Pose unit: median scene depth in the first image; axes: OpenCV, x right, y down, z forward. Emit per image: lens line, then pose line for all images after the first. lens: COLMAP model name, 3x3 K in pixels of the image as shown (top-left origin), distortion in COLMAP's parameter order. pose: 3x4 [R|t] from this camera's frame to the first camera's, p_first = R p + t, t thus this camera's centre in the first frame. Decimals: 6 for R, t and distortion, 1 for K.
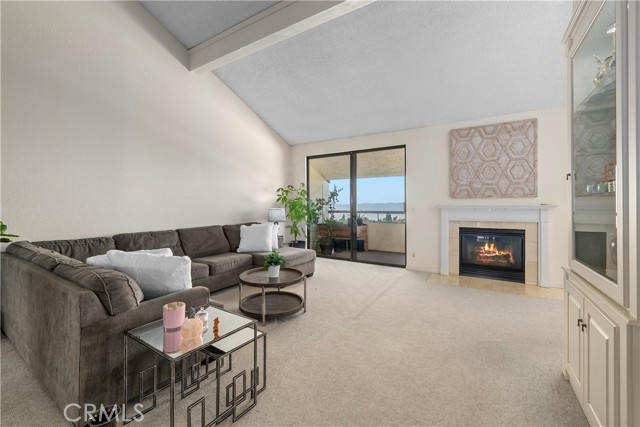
lens RADIAL K [[263.0, 0, 318.4], [0, 263.0, 203.5], [0, 0, 1]] dist [-0.003952, -0.000409]
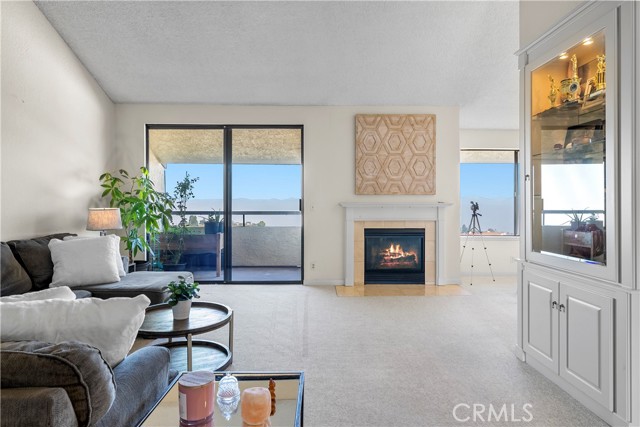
lens RADIAL K [[372.8, 0, 315.1], [0, 372.8, 199.0], [0, 0, 1]] dist [0.006008, -0.000760]
pose [[0.840362, 0.006951, 0.541981, -0.269079], [-0.004769, 0.999974, -0.005431, 0.001047], [-0.542005, 0.001979, 0.840373, 0.061879]]
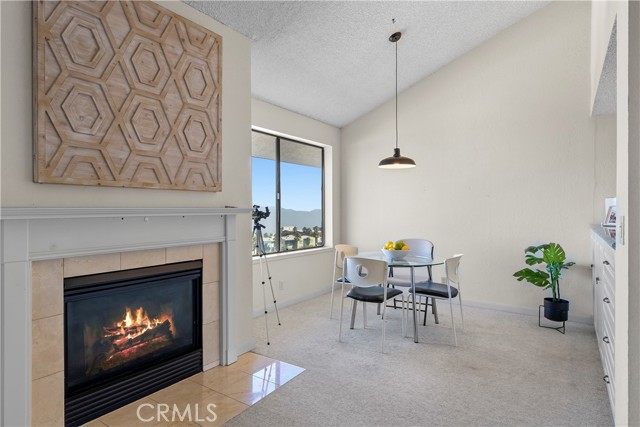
lens RADIAL K [[372.8, 0, 323.6], [0, 372.8, 209.3], [0, 0, 1]] dist [0.006008, -0.000760]
pose [[0.013851, 0.000178, 0.999904, 0.100610], [-0.003235, 0.999995, -0.000133, 0.007648], [-0.999899, -0.003233, 0.013851, 0.703684]]
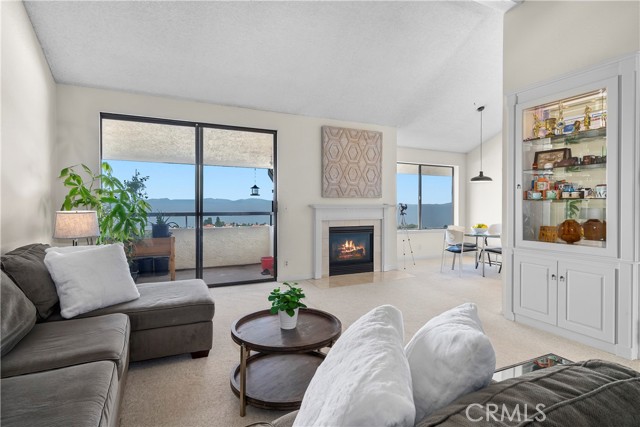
lens RADIAL K [[326.7, 0, 315.0], [0, 326.7, 203.6], [0, 0, 1]] dist [0.000306, -0.001788]
pose [[0.539973, 0.003394, 0.841675, -0.528333], [-0.008419, 0.999964, 0.001369, 0.001686], [-0.841640, -0.007825, 0.539982, 0.398214]]
